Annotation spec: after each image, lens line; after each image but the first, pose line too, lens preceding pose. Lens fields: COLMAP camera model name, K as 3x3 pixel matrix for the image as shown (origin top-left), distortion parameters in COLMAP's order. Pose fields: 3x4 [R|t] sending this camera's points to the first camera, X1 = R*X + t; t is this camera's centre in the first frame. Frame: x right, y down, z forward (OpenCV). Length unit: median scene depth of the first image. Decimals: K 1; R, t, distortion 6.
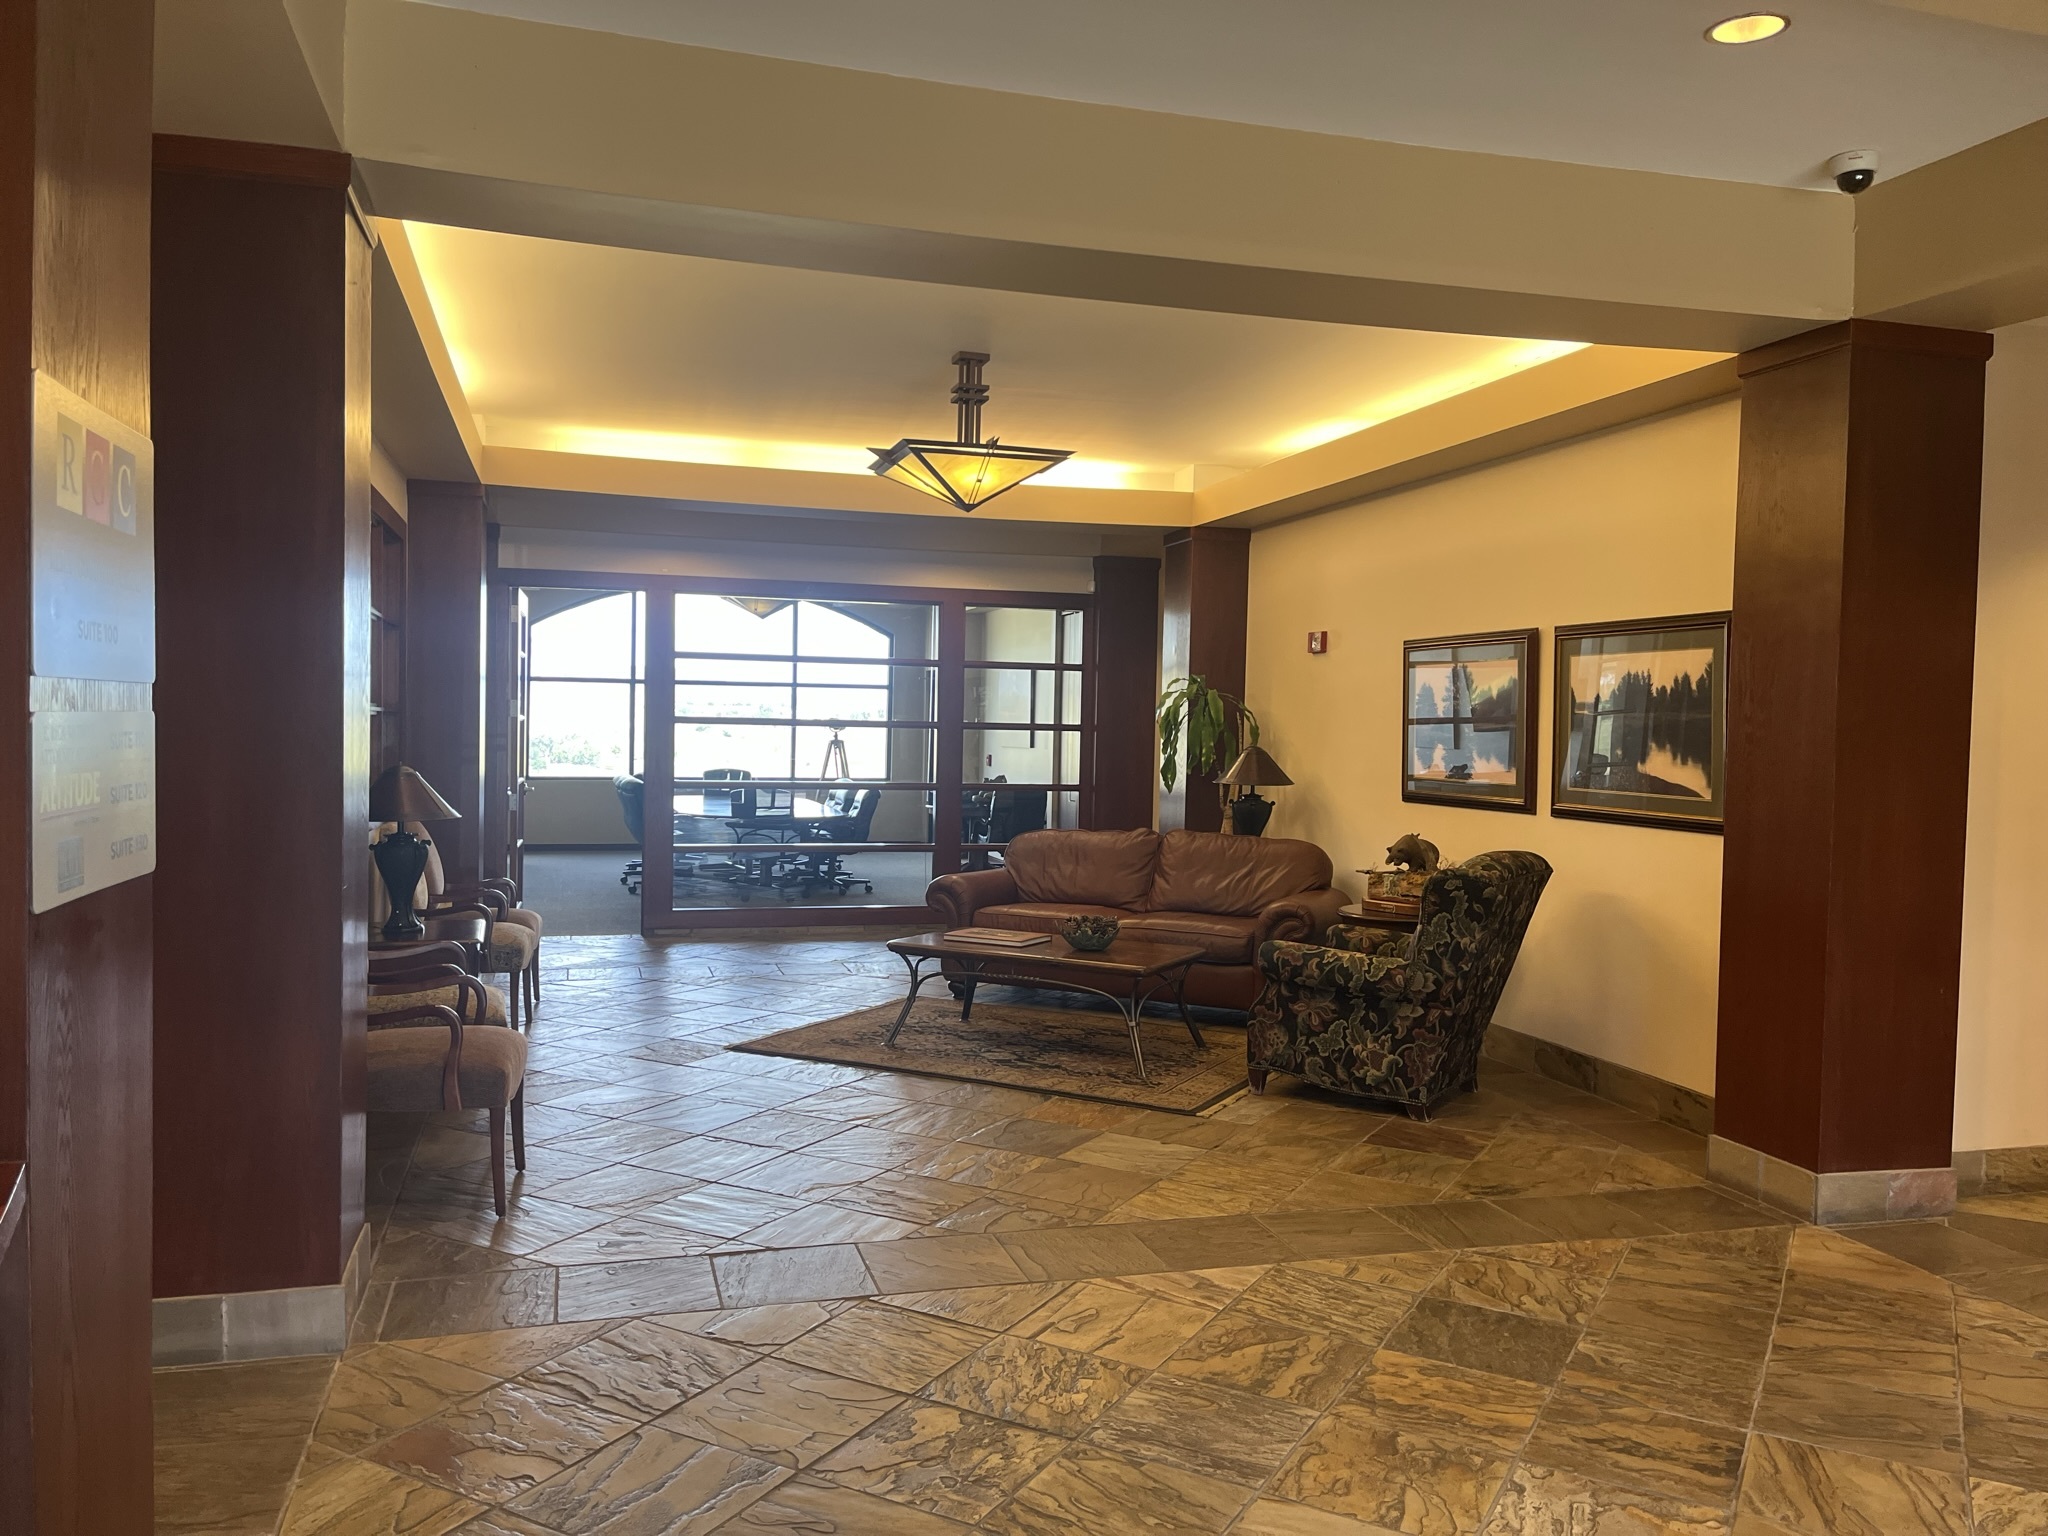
lens RADIAL K [[1543.4, 0, 1024.0], [0, 1543.4, 768.0], [0, 0, 1]] dist [-0.000329, -0.000397]
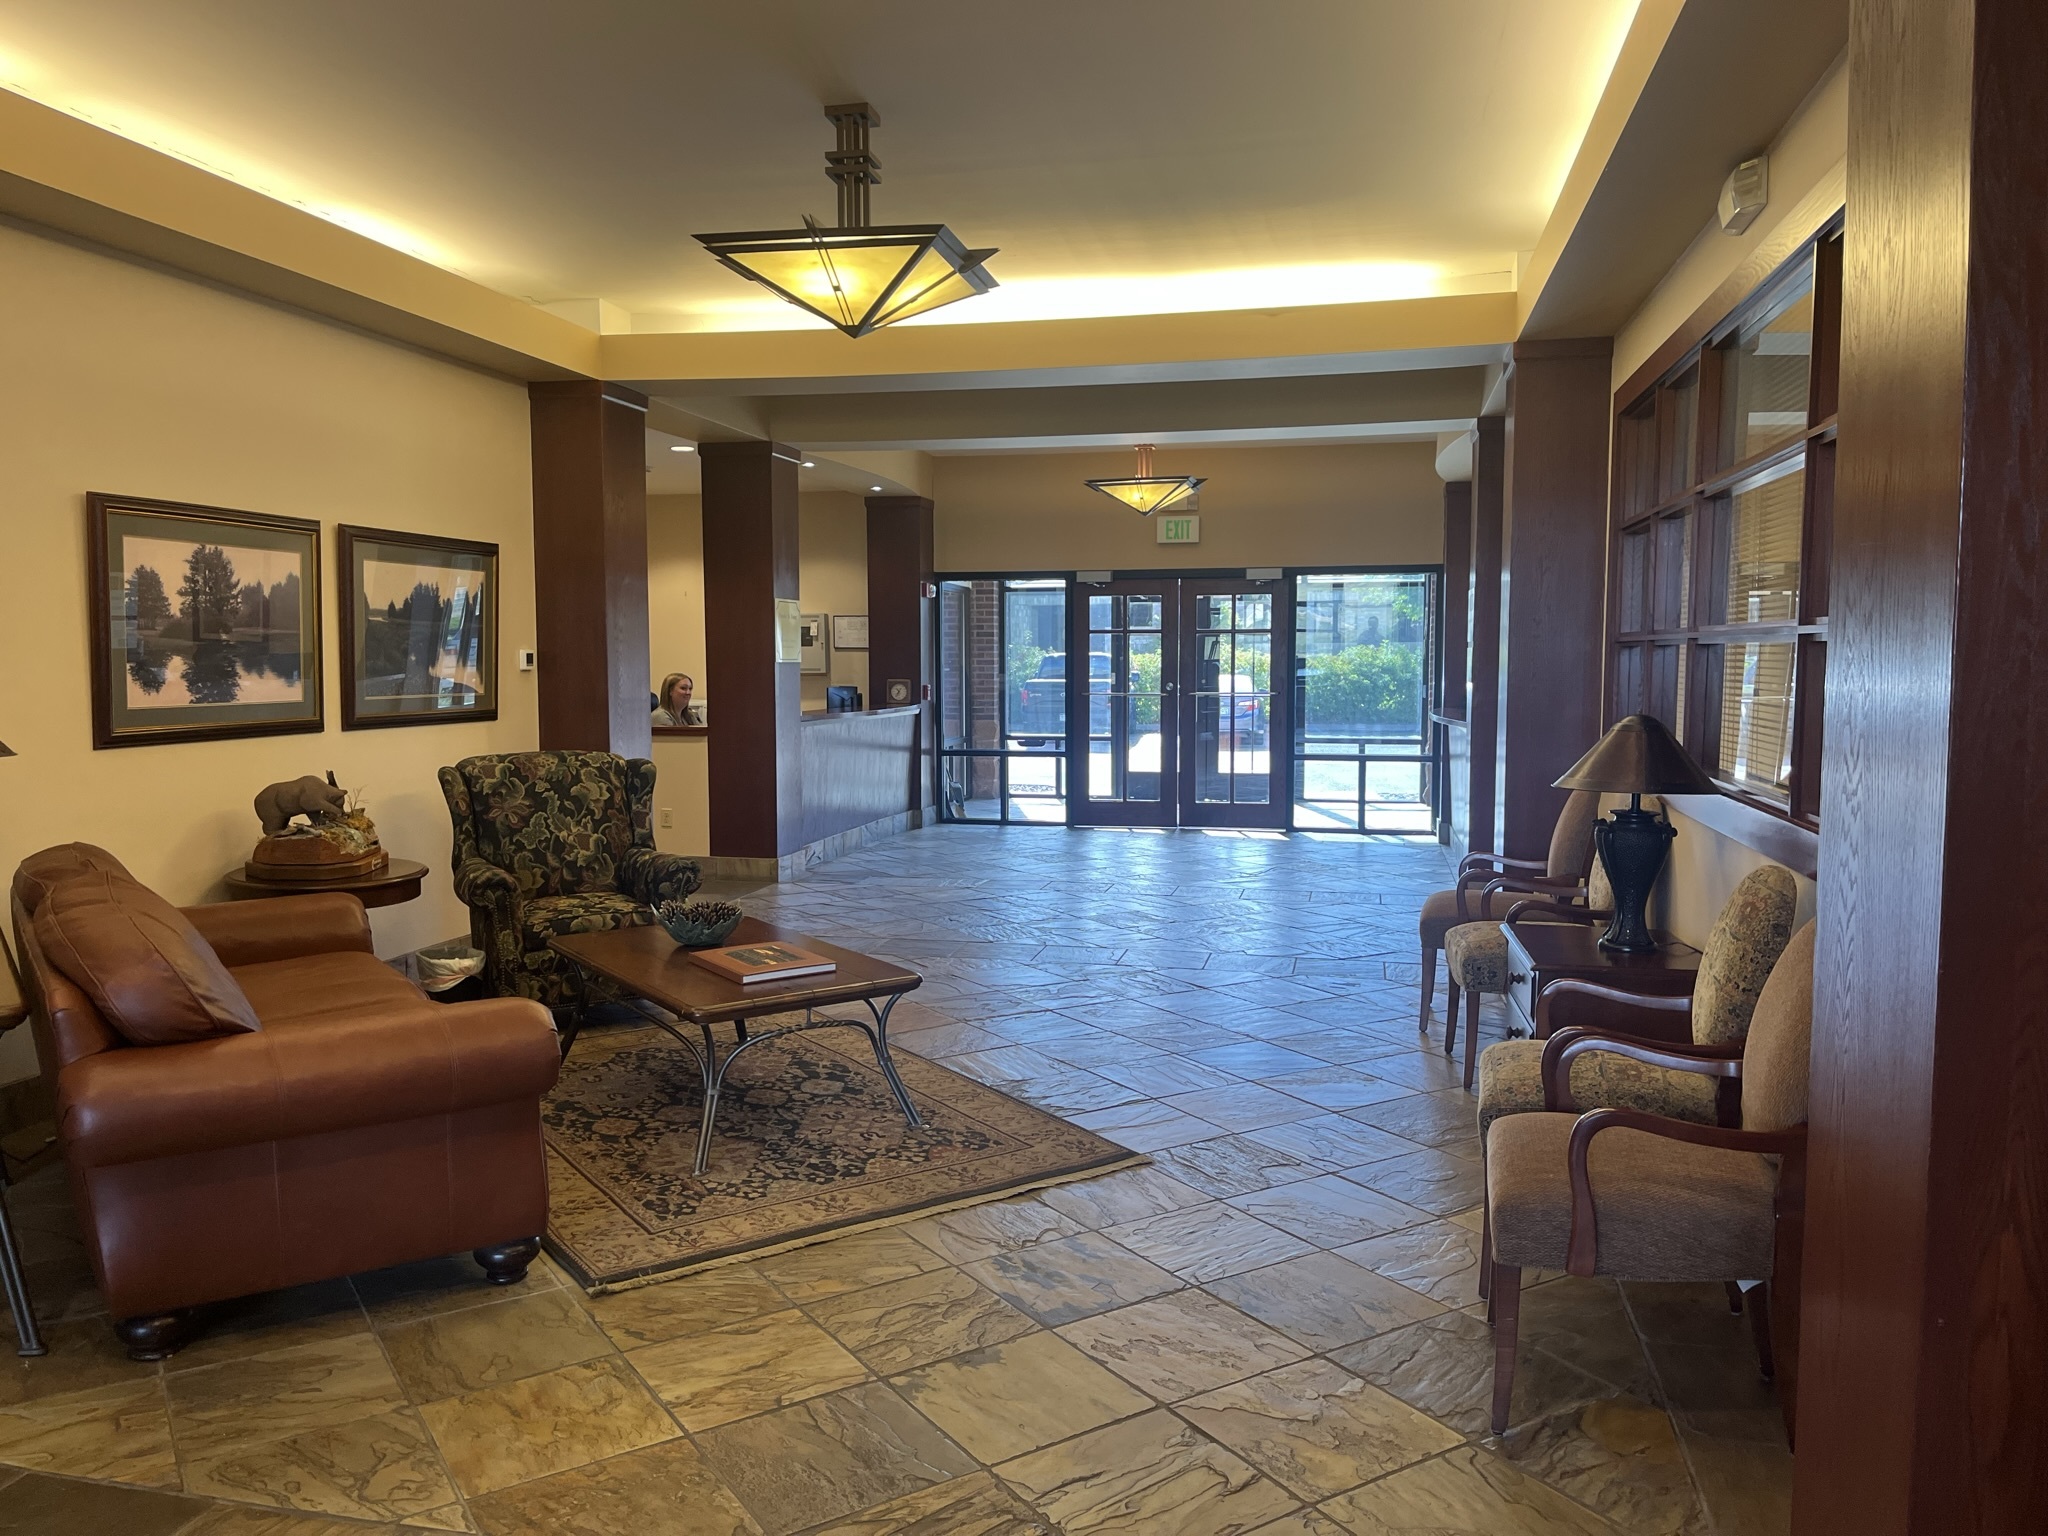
lens RADIAL K [[1543.4, 0, 1024.0], [0, 1543.4, 768.0], [0, 0, 1]] dist [-0.000329, -0.000397]
pose [[-0.884691, -0.056908, 0.462691, -0.443284], [-0.007836, 0.994196, 0.107297, -0.048044], [-0.466112, 0.091299, -0.880002, 1.607354]]
